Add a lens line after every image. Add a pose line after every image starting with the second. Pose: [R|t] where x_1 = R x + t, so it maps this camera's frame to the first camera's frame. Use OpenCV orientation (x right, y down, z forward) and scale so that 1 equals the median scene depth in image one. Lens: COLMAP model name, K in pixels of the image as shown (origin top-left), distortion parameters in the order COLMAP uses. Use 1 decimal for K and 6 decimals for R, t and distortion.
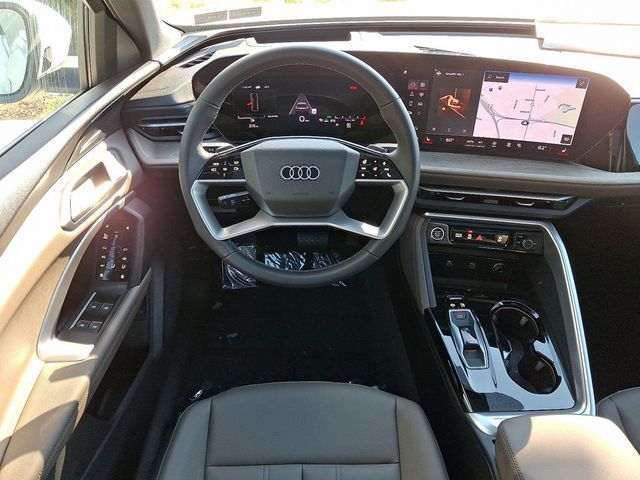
lens RADIAL K [[471.0, 0, 320.0], [0, 471.0, 240.0], [0, 0, 1]] dist [0.126236, -0.210515]
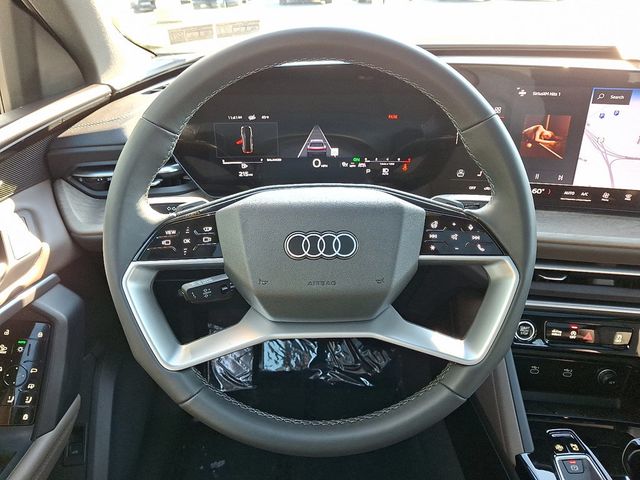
lens RADIAL K [[471.0, 0, 320.0], [0, 471.0, 240.0], [0, 0, 1]] dist [0.126236, -0.210515]
pose [[0.999908, -0.011429, -0.007369, -0.032732], [0.010406, 0.991921, -0.126430, -0.065618], [0.008754, 0.126342, 0.991948, 0.373960]]
